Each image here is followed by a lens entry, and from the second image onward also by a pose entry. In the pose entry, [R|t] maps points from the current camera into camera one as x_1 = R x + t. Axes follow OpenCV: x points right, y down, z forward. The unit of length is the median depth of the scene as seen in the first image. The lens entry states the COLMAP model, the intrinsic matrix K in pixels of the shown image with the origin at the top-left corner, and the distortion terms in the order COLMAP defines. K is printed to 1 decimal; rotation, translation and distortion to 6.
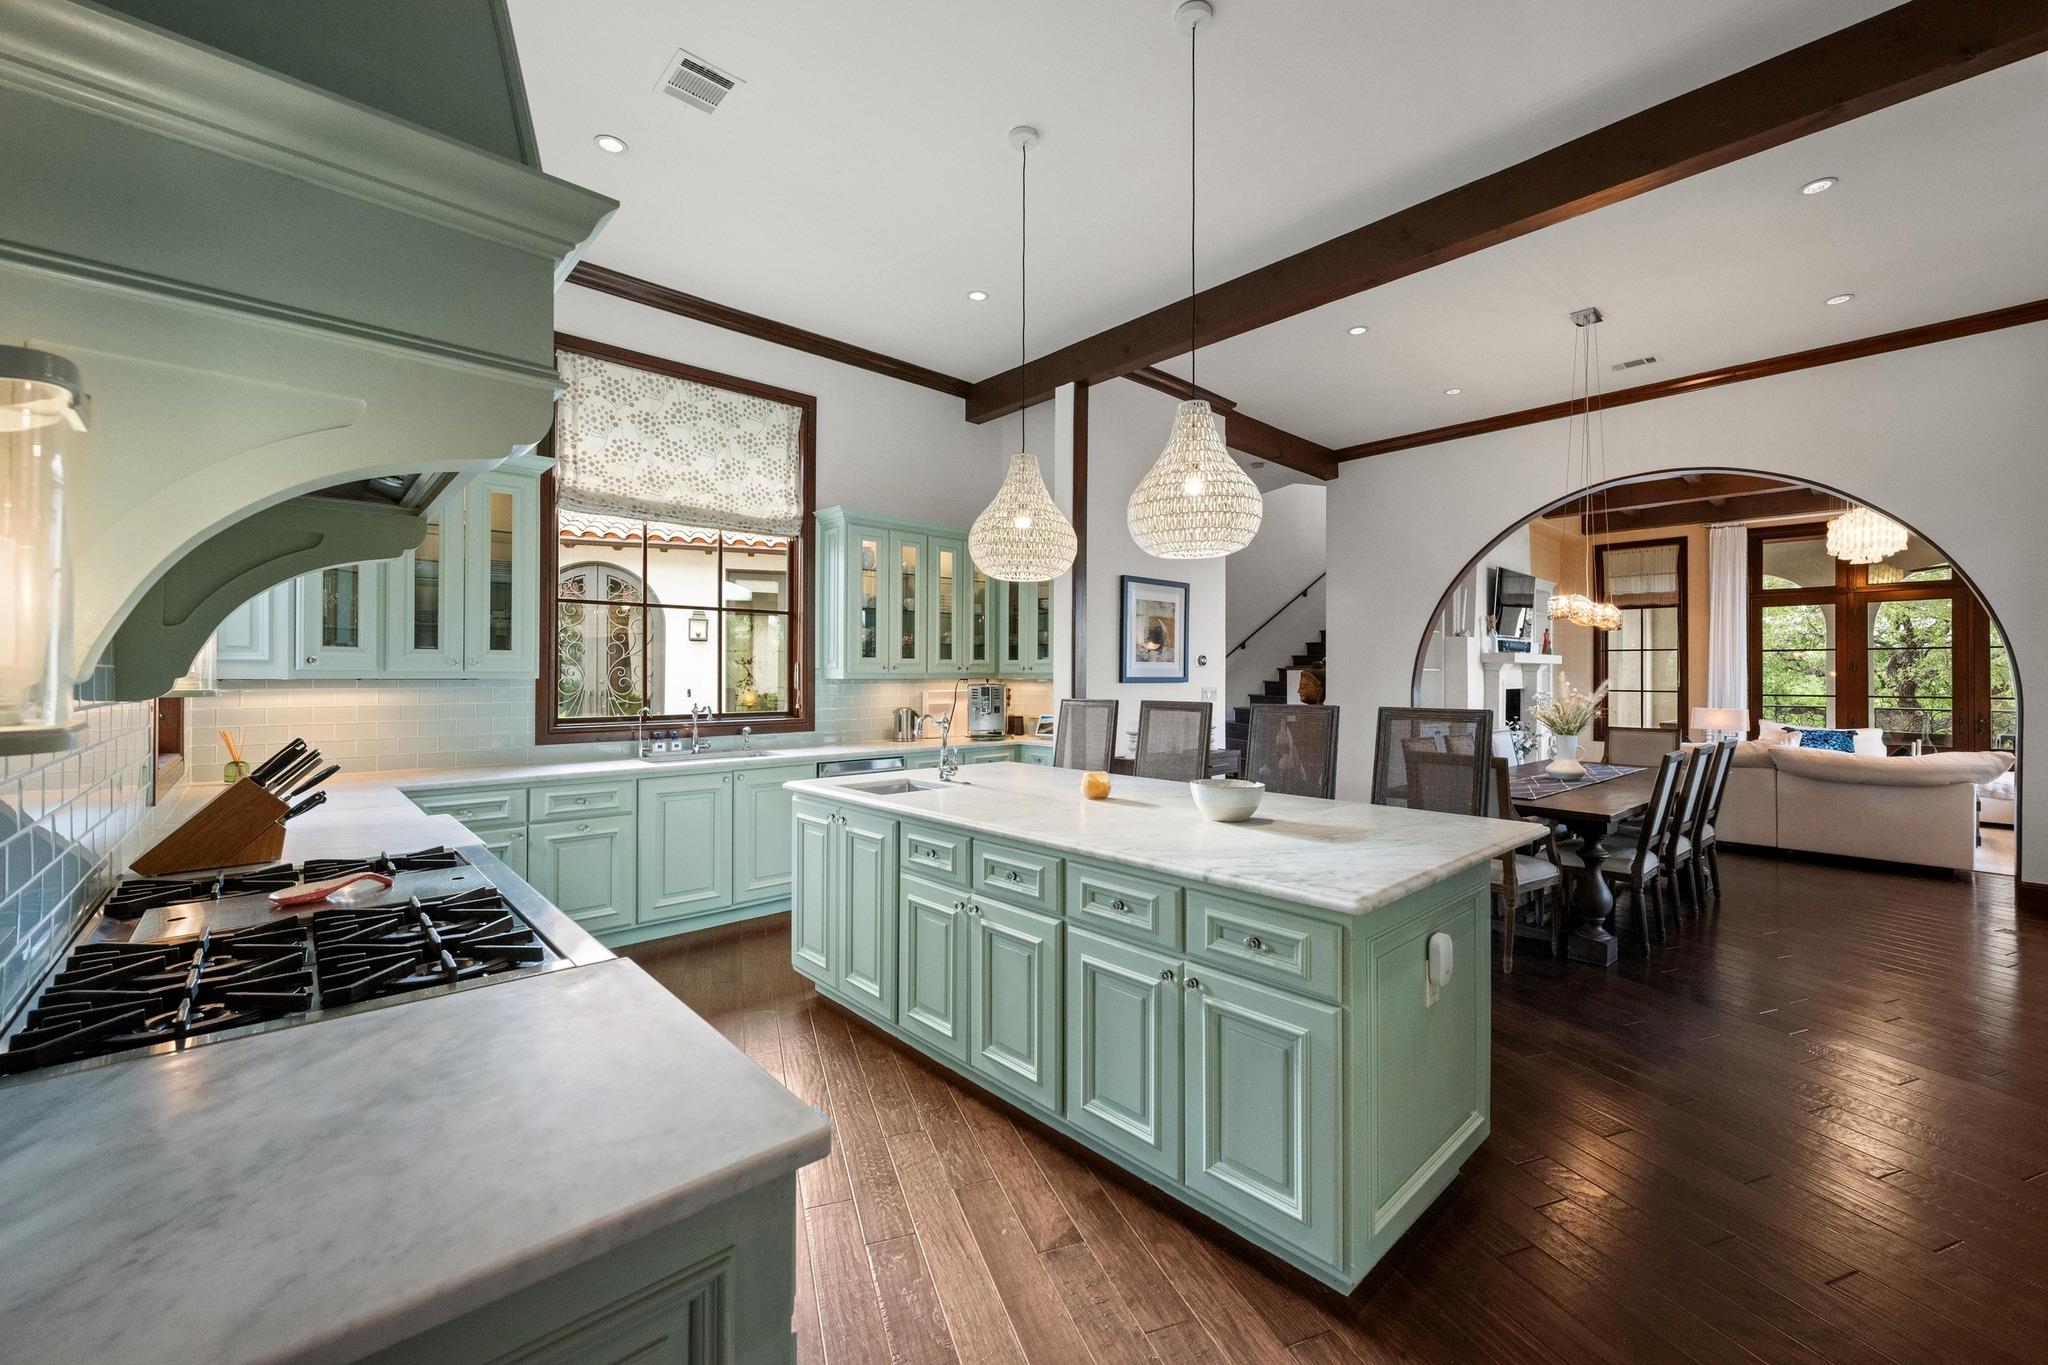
lens RADIAL K [[813.6, 0, 1028.5], [0, 813.6, 668.5], [0, 0, 1]] dist [-0.000331, 0.000227]
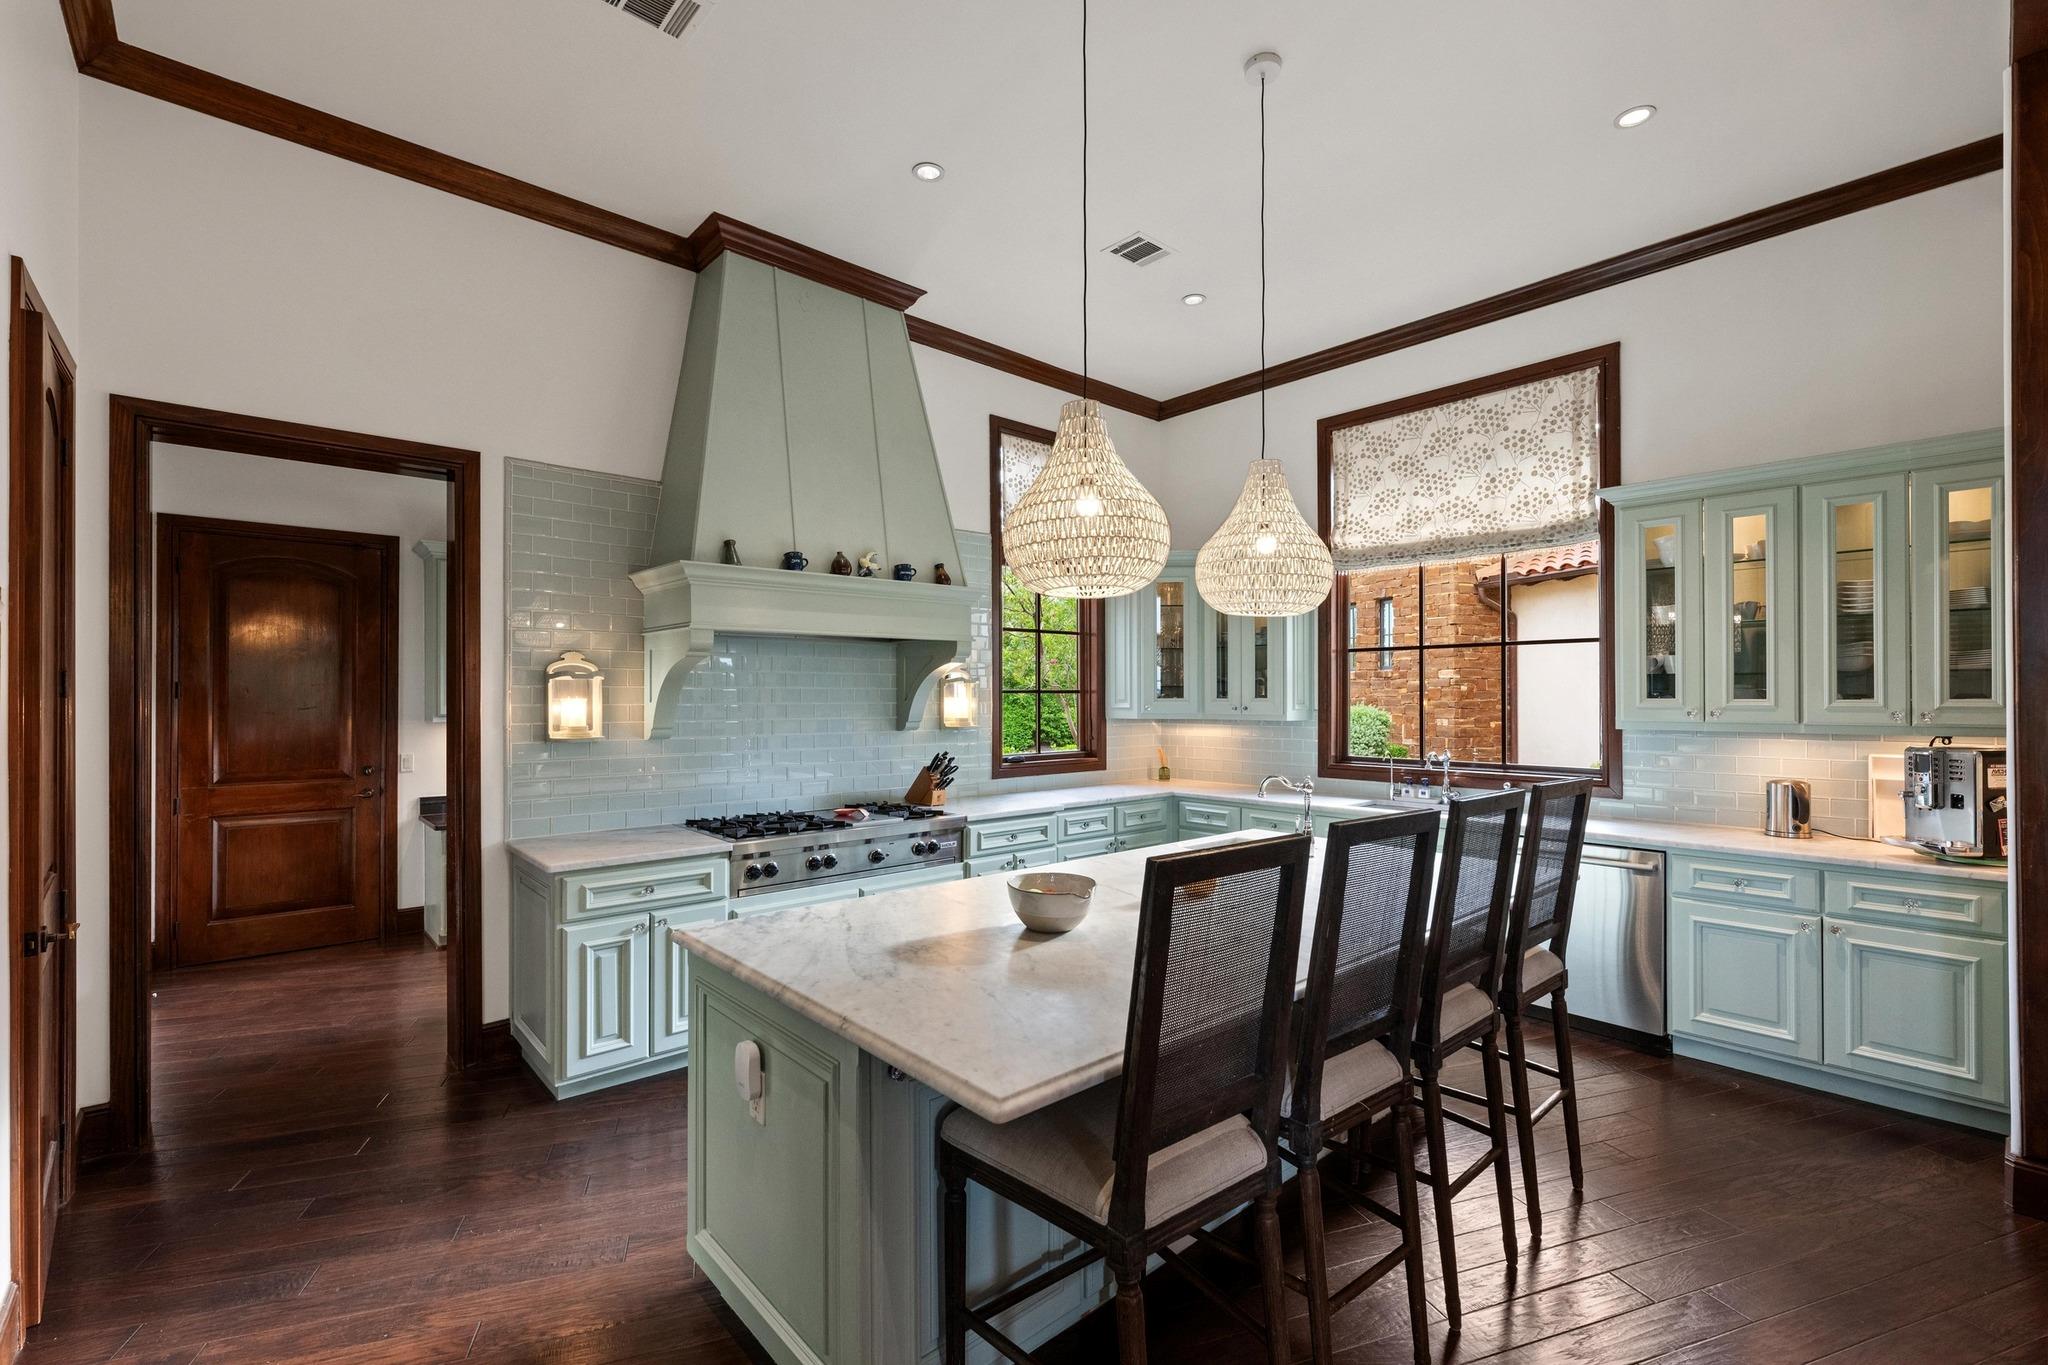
lens RADIAL K [[890.7, 0, 1022.5], [0, 890.7, 711.5], [0, 0, 1]] dist [0.000108, -0.000051]
pose [[-0.019601, -0.002953, -0.999804, 0.554356], [-0.008632, 0.999959, -0.002784, 0.004673], [0.999771, 0.008576, -0.019625, 0.490712]]
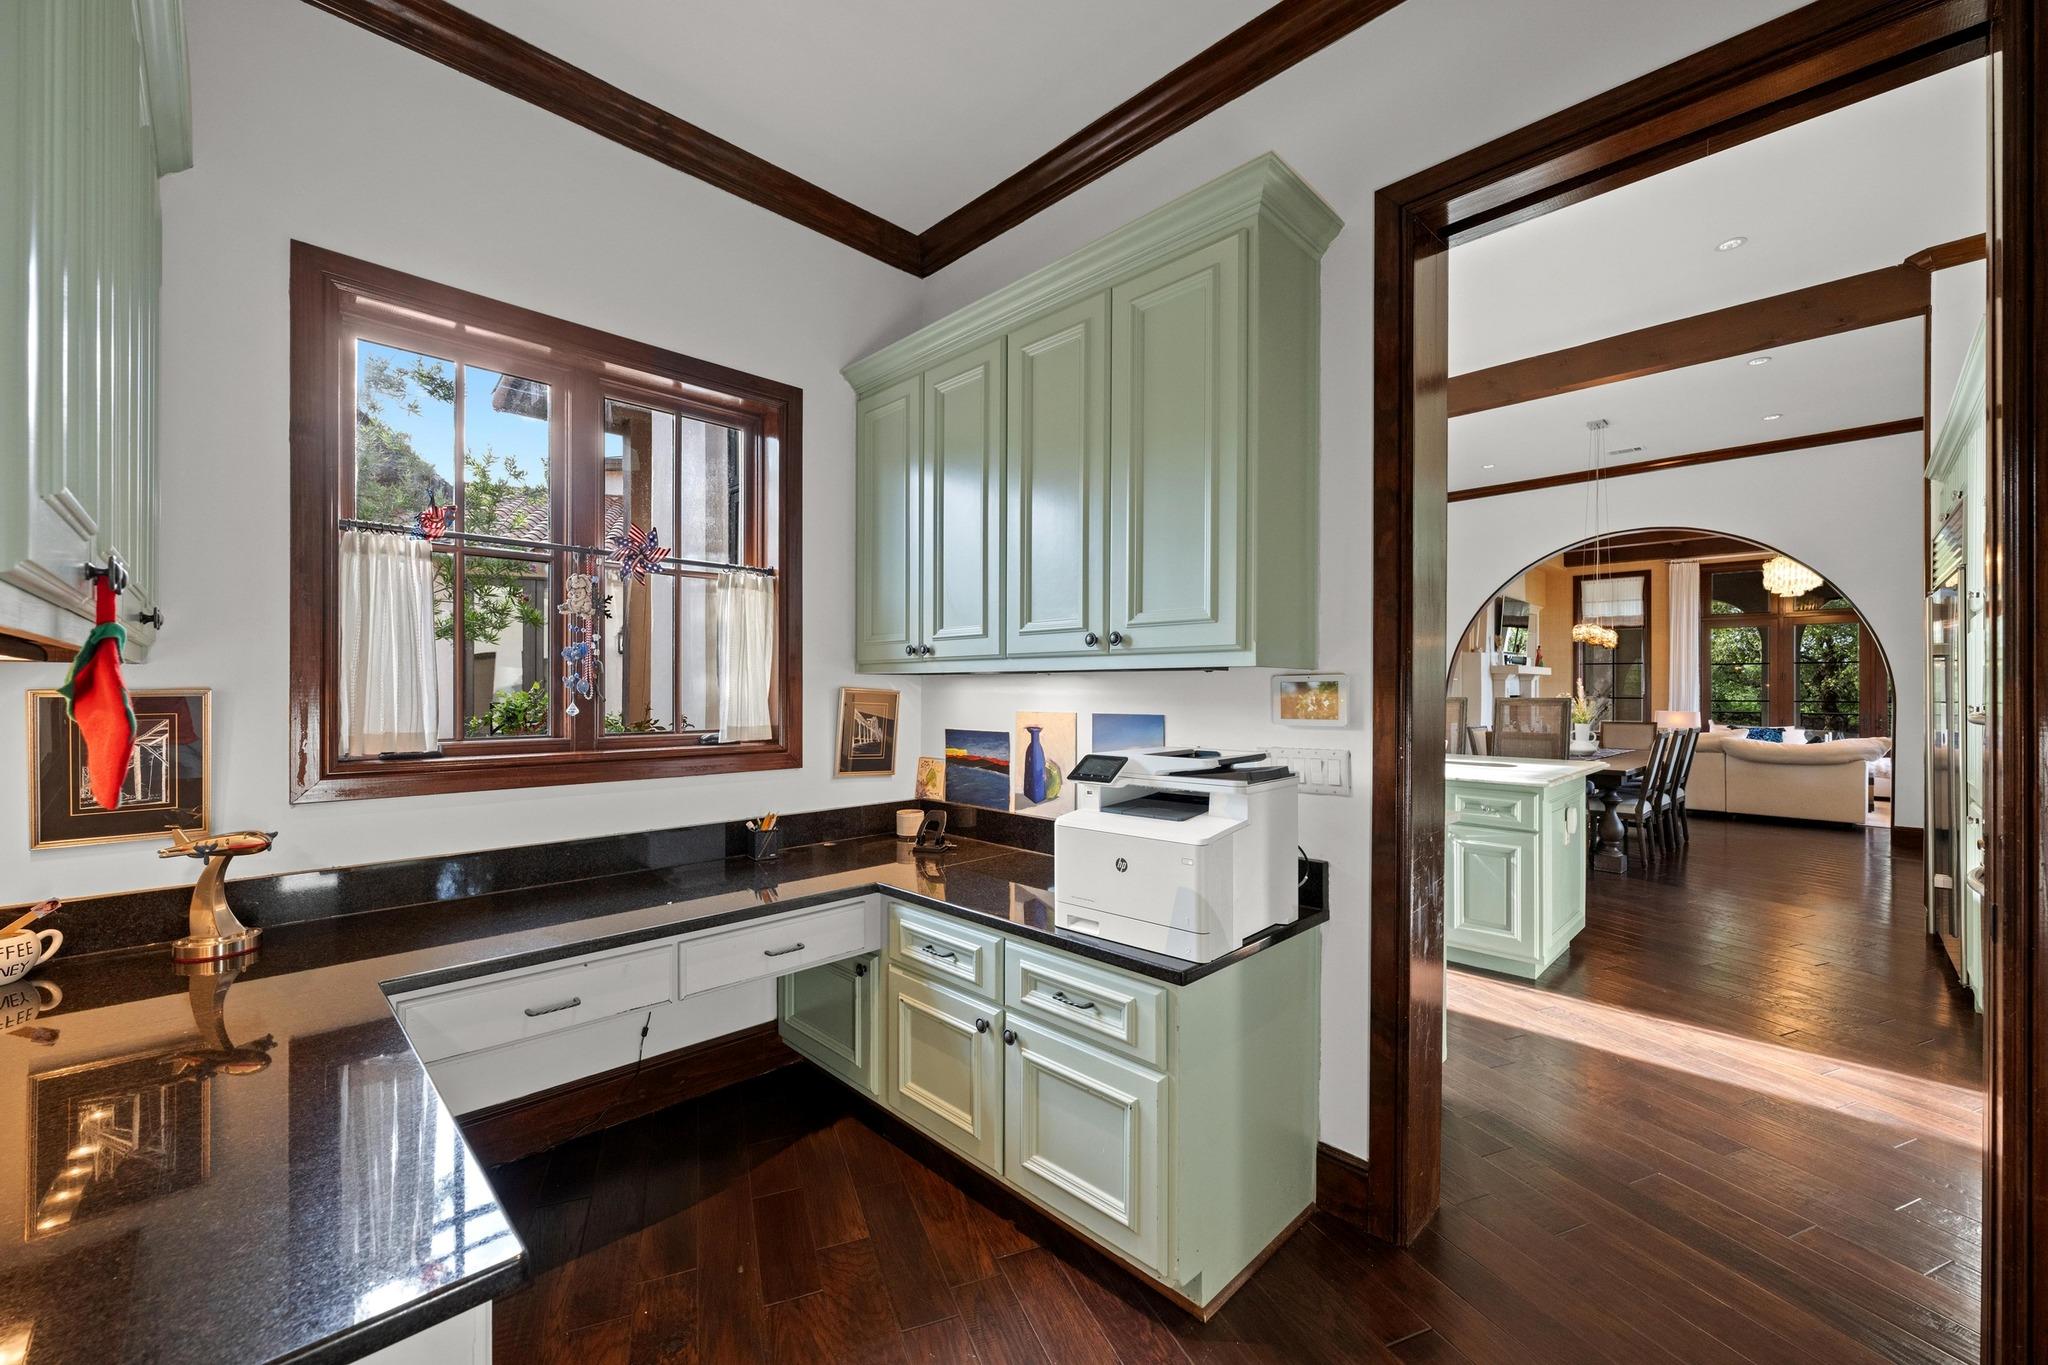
lens RADIAL K [[807.4, 0, 1024.0], [0, 807.4, 682.5], [0, 0, 1]] dist [-0.000247, -0.000043]
pose [[0.999361, 0.001163, 0.035730, -0.270713], [-0.001230, 0.999998, 0.001847, 0.007328], [-0.035728, -0.001890, 0.999360, -0.273818]]
